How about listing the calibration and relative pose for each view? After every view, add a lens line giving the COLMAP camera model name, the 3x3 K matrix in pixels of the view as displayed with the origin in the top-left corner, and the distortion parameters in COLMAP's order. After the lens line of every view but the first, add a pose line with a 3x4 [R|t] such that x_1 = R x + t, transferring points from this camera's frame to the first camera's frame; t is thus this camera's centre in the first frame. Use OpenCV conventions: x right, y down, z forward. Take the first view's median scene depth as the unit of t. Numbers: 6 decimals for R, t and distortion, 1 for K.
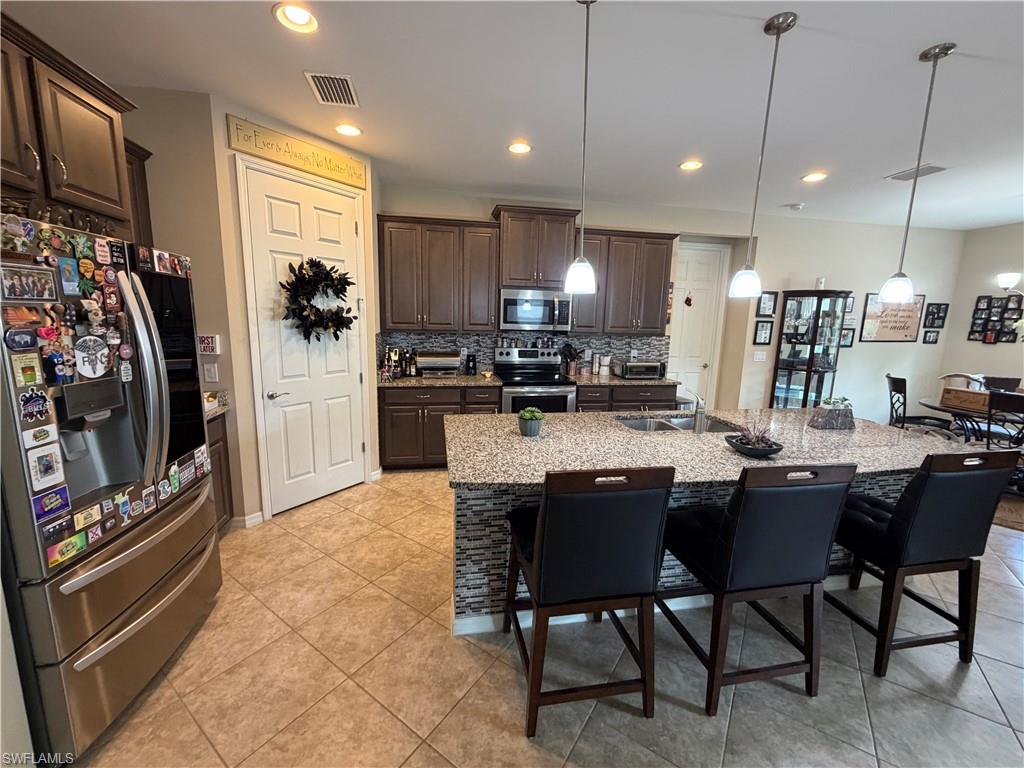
lens RADIAL K [[410.3, 0, 510.3], [0, 410.3, 384.1], [0, 0, 1]] dist [0.000701, -0.000678]
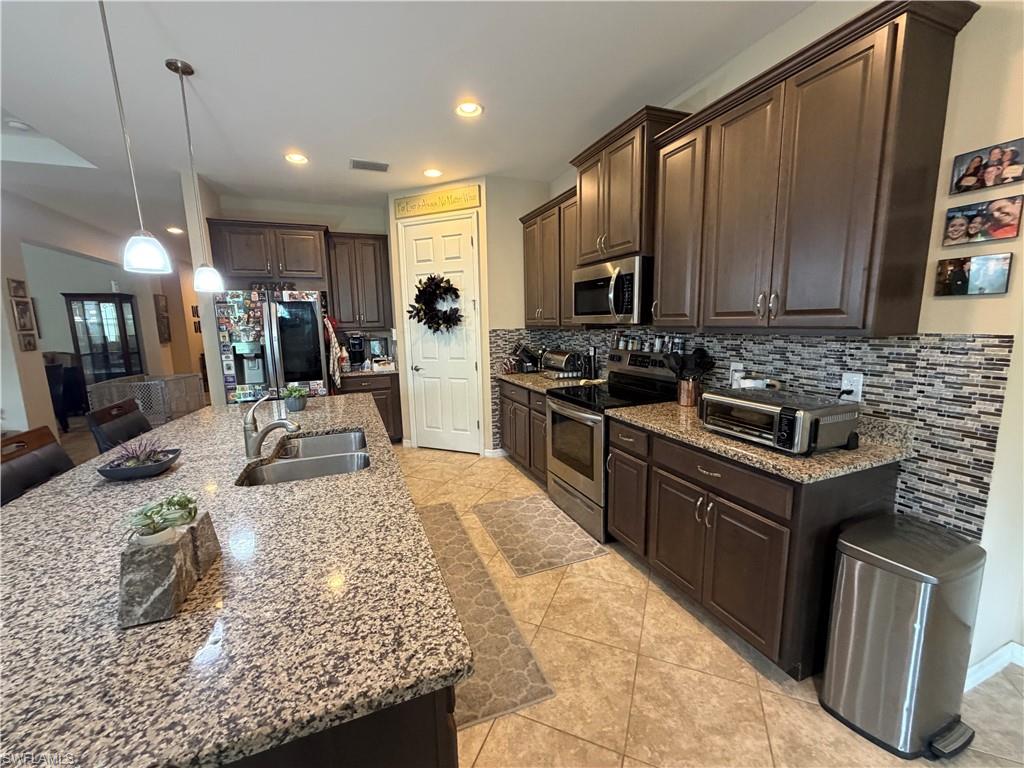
lens RADIAL K [[410.3, 0, 507.6], [0, 410.3, 384.0], [0, 0, 1]] dist [0.000701, -0.000678]
pose [[0.191495, 0.123915, -0.973640, 0.761148], [-0.131389, 0.986306, 0.099686, -0.087220], [0.972659, 0.108836, 0.205154, 0.781717]]
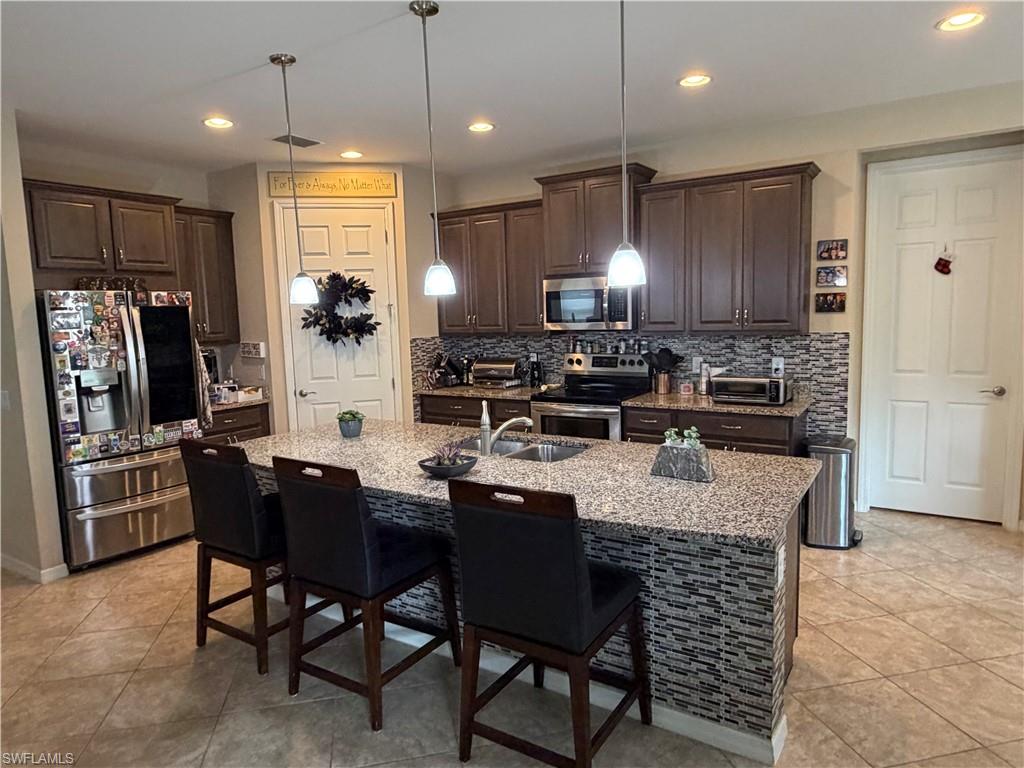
lens RADIAL K [[649.5, 0, 510.2], [0, 649.5, 383.8], [0, 0, 1]] dist [-0.006163, -0.000663]
pose [[0.728115, 0.033654, -0.684628, 0.843740], [-0.063904, 0.997777, -0.018917, -0.001680], [0.682469, 0.057524, 0.728647, 0.046540]]
